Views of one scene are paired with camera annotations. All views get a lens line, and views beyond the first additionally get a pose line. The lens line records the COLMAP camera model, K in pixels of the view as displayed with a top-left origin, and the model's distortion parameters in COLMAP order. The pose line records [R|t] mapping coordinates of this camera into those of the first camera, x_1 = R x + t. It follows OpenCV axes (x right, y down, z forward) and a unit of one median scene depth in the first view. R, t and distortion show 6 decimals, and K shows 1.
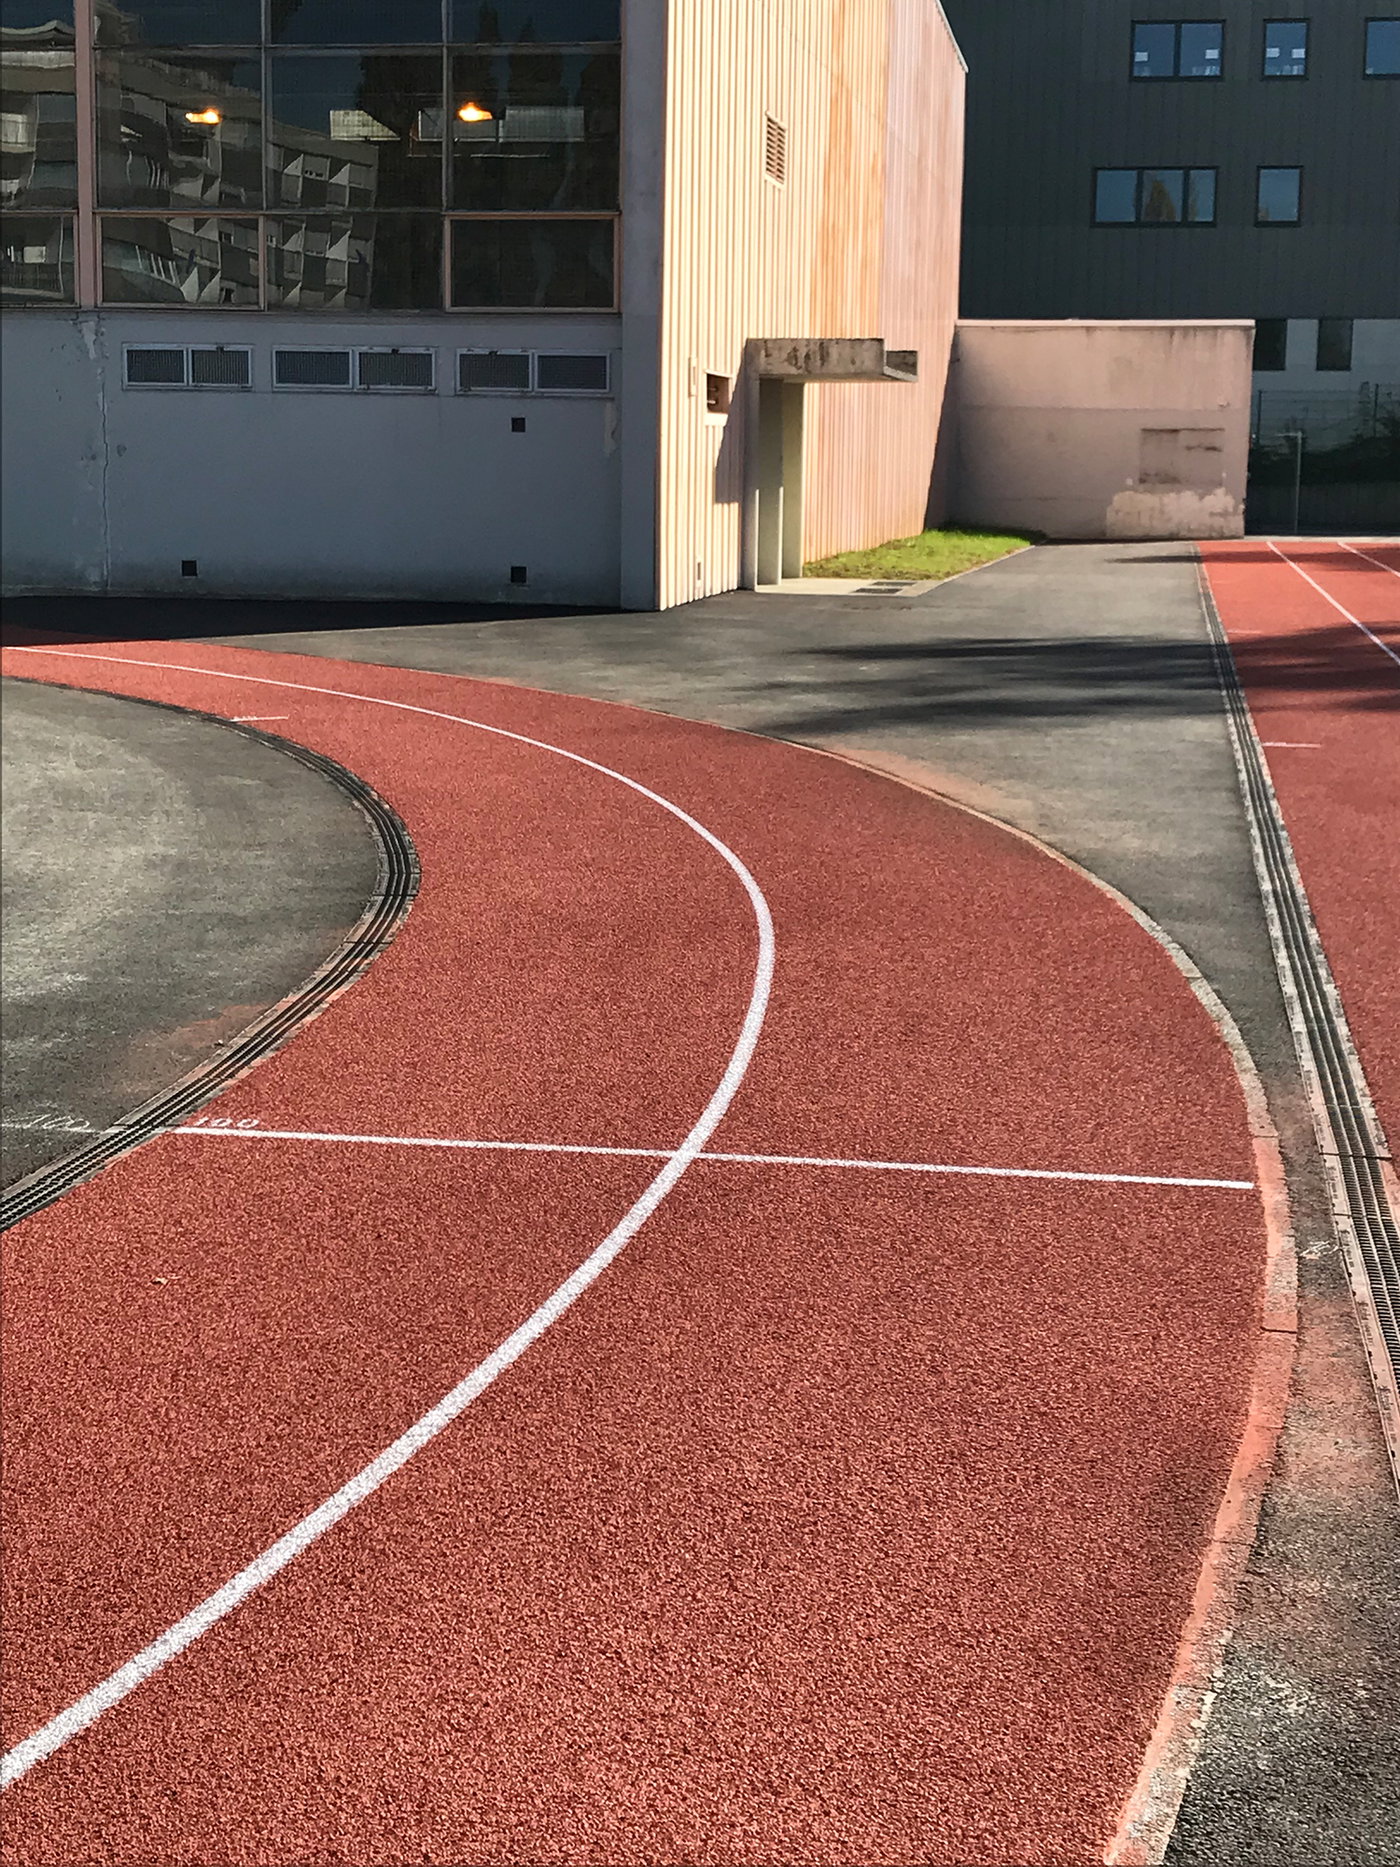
lens RADIAL K [[3152.4, 0, 697.2], [0, 3152.4, 931.6], [0, 0, 1]] dist [0.146461, 0.000000]
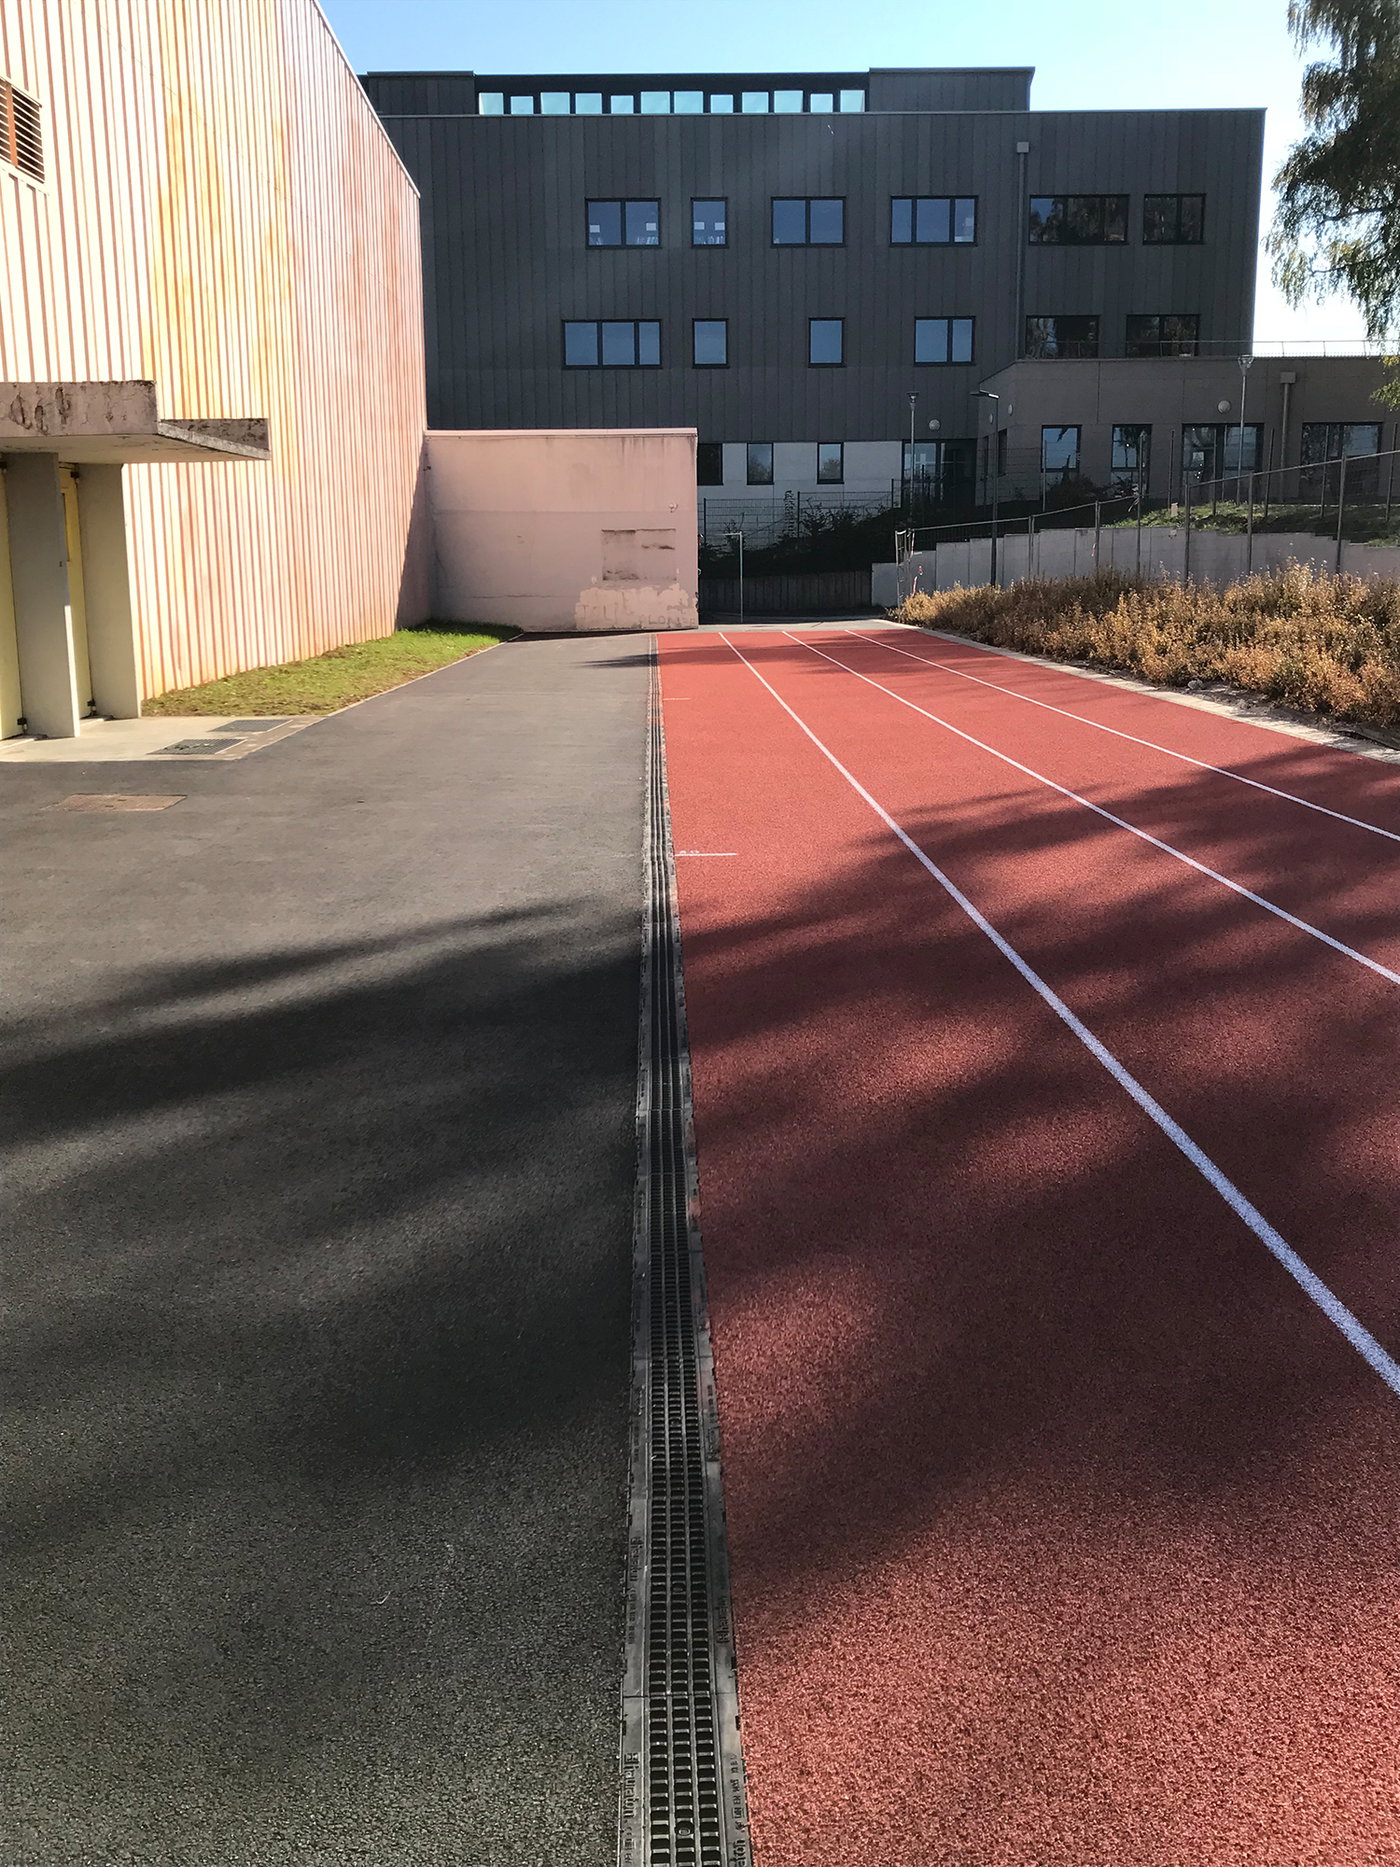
lens RADIAL K [[1796.2, 0, 700.8], [0, 1796.2, 935.6], [0, 0, 1]] dist [0.013605, 0.000000]
pose [[0.985169, -0.056076, 0.162163, 0.065054], [0.046676, 0.997033, 0.061208, -0.055091], [-0.165114, -0.052731, 0.984864, 0.374561]]
